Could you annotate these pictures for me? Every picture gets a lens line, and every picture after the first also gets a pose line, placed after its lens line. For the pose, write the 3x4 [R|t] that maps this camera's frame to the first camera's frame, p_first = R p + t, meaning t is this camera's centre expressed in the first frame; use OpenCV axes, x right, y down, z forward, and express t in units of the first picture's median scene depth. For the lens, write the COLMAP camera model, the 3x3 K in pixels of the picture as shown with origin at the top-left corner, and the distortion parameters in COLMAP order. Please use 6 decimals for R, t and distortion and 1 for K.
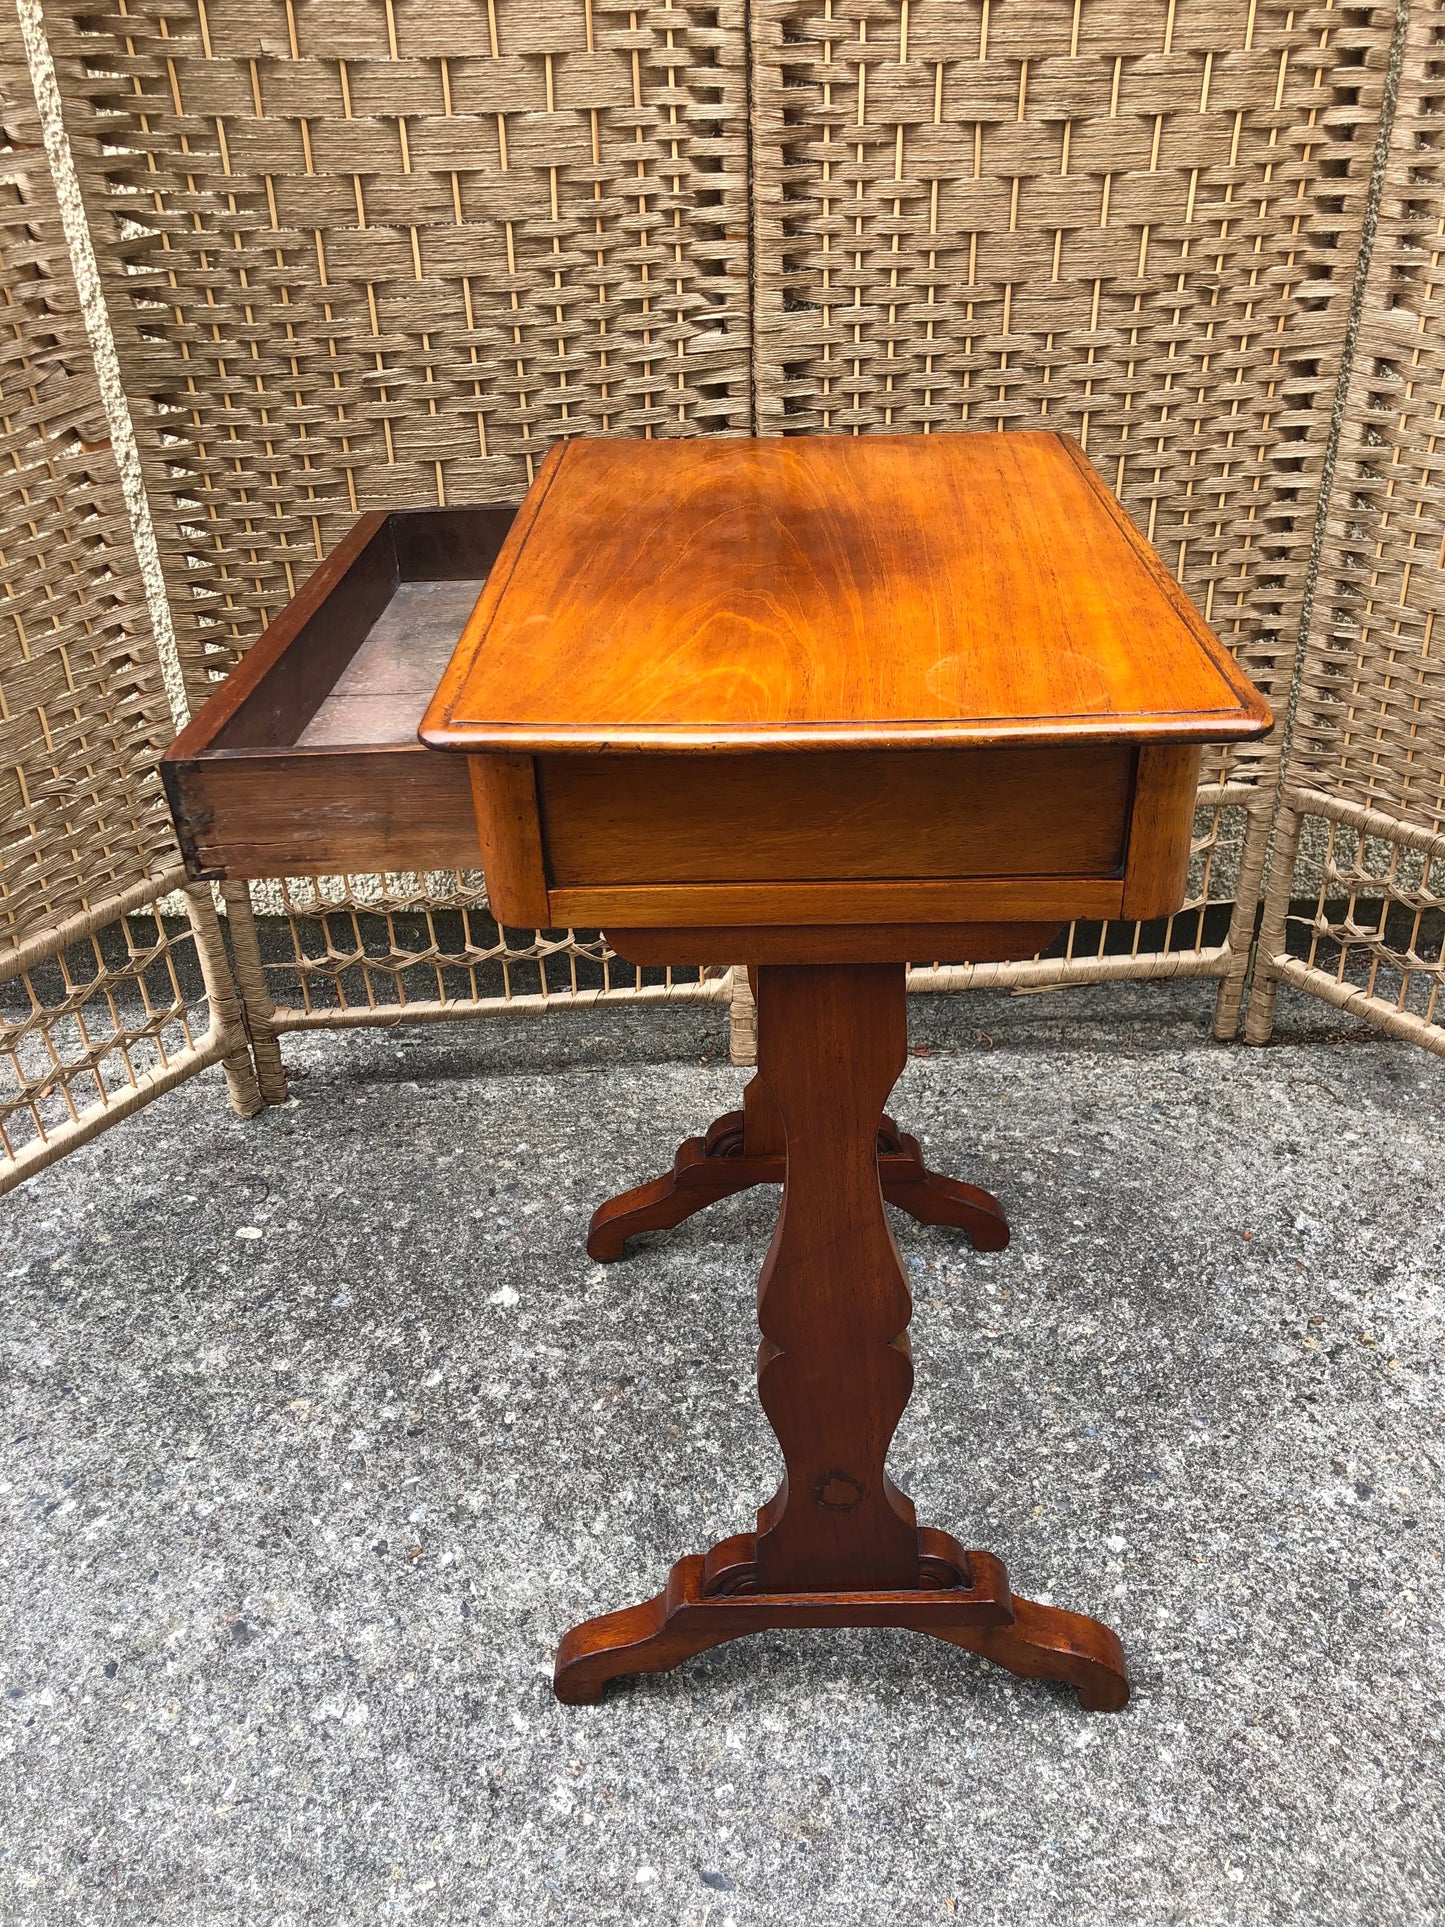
lens RADIAL K [[1605.2, 0, 720.2], [0, 1605.2, 953.3], [0, 0, 1]] dist [-0.018383, 0.054738]
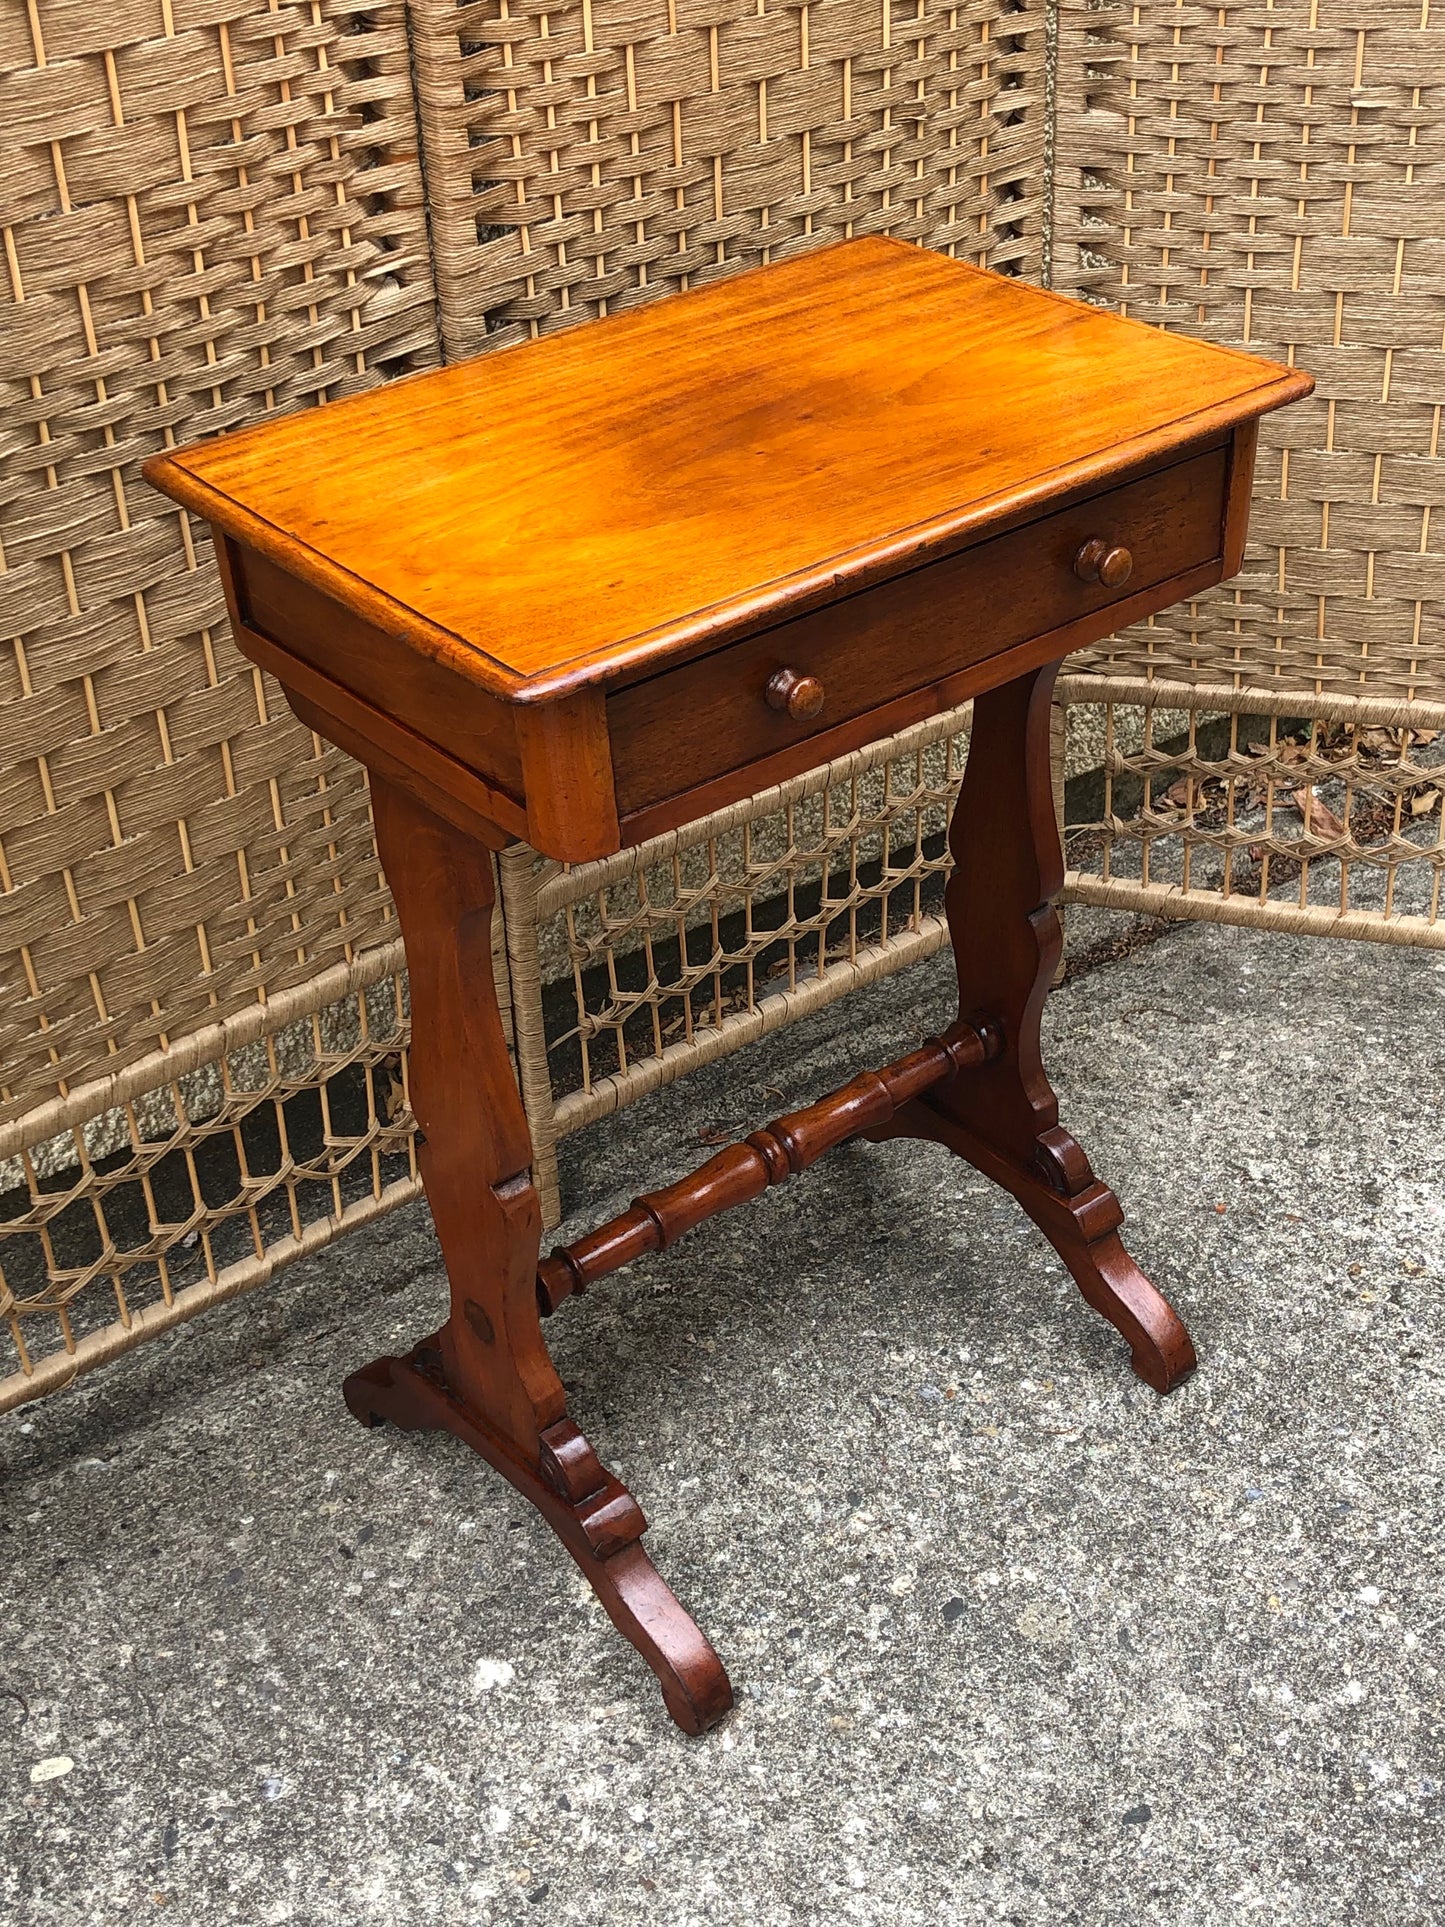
lens RADIAL K [[2453.0, 0, 731.2], [0, 2453.0, 934.3], [0, 0, 1]] dist [0.003006, 0.000000]
pose [[0.827339, -0.308473, 0.469419, -0.481818], [0.302104, 0.948911, 0.091114, -0.168575], [-0.473543, 0.066431, 0.878262, -0.012286]]
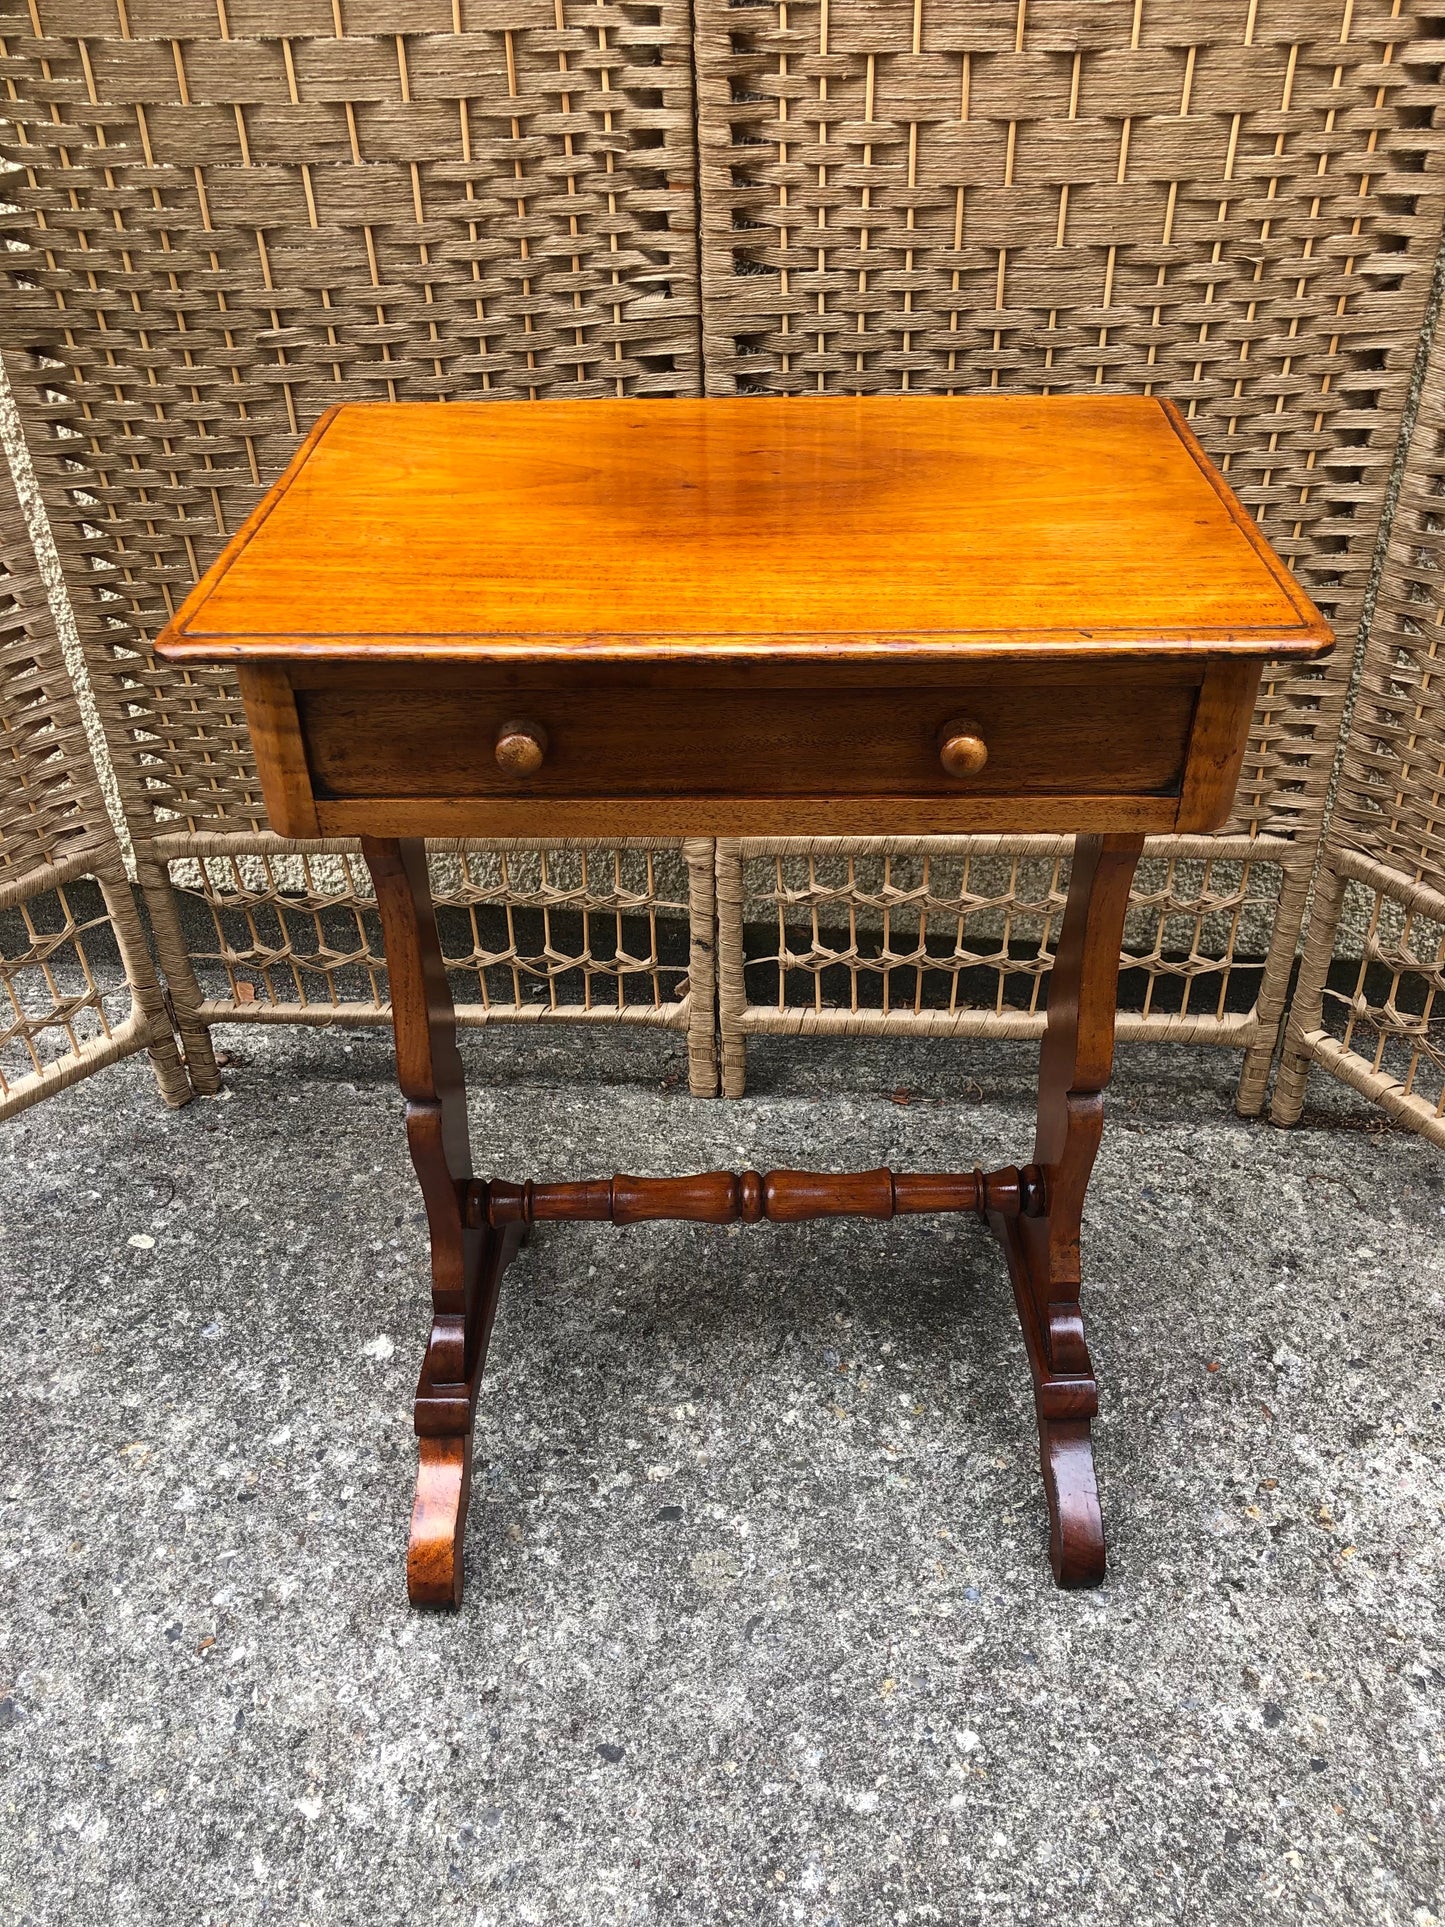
lens RADIAL K [[1605.2, 0, 724.2], [0, 1605.2, 950.4], [0, 0, 1]] dist [-0.018383, 0.054738]
pose [[0.989924, 0.081034, -0.116118, 0.162381], [-0.073426, 0.994955, 0.068366, -0.098355], [0.121072, -0.059151, 0.990880, 0.127002]]
